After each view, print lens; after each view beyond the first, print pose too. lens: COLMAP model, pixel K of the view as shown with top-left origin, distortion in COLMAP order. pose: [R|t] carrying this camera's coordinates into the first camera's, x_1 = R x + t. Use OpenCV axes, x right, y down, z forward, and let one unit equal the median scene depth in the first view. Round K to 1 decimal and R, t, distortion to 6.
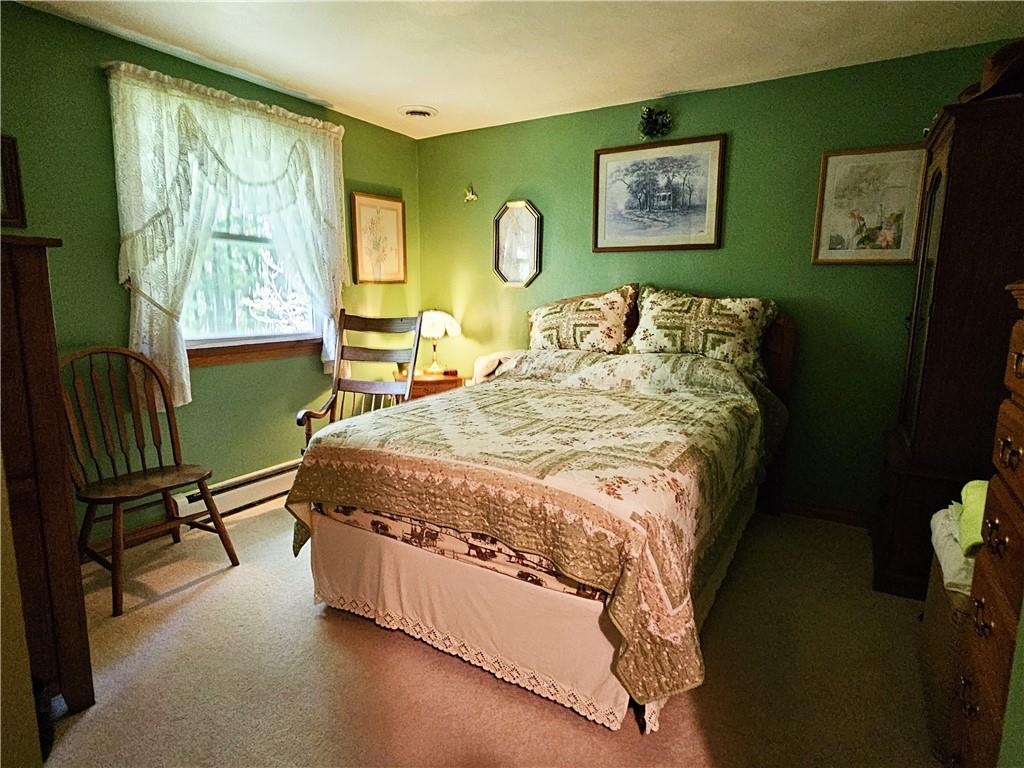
lens RADIAL K [[545.6, 0, 513.1], [0, 545.6, 380.8], [0, 0, 1]] dist [-0.002407, -0.000321]
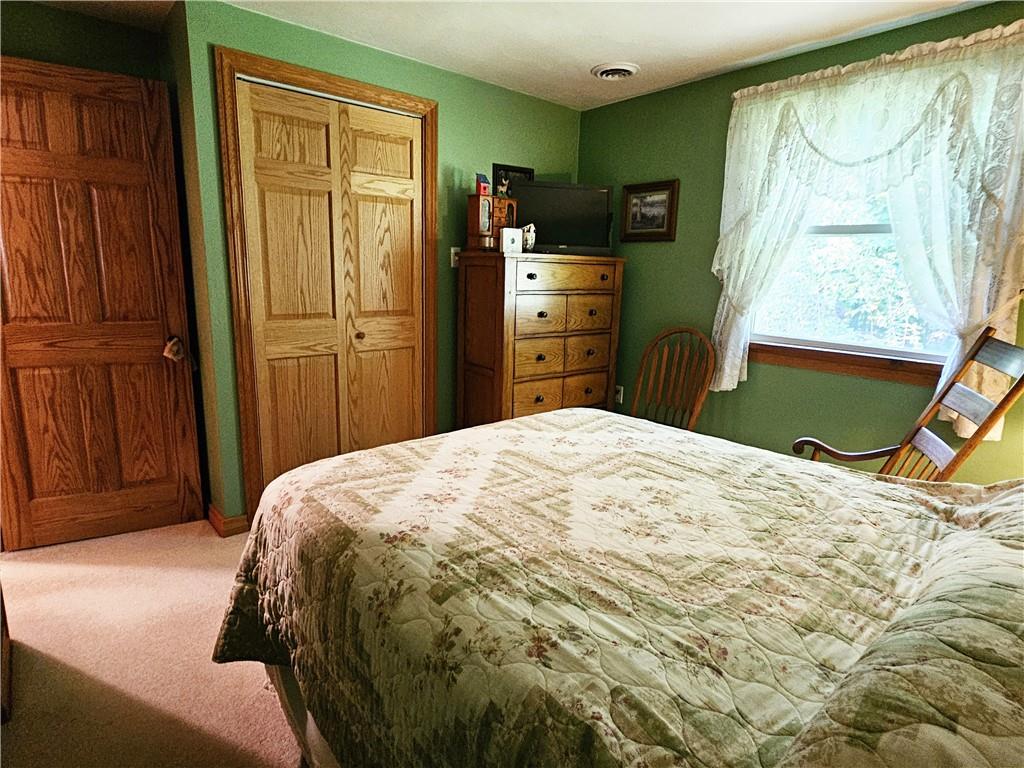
lens RADIAL K [[545.6, 0, 511.1], [0, 545.6, 380.9], [0, 0, 1]] dist [-0.002407, -0.000321]
pose [[-0.290647, 0.173133, -0.941036, 0.582052], [-0.189132, 0.953693, 0.233876, -0.157944], [0.937952, 0.245955, -0.244443, 0.898266]]
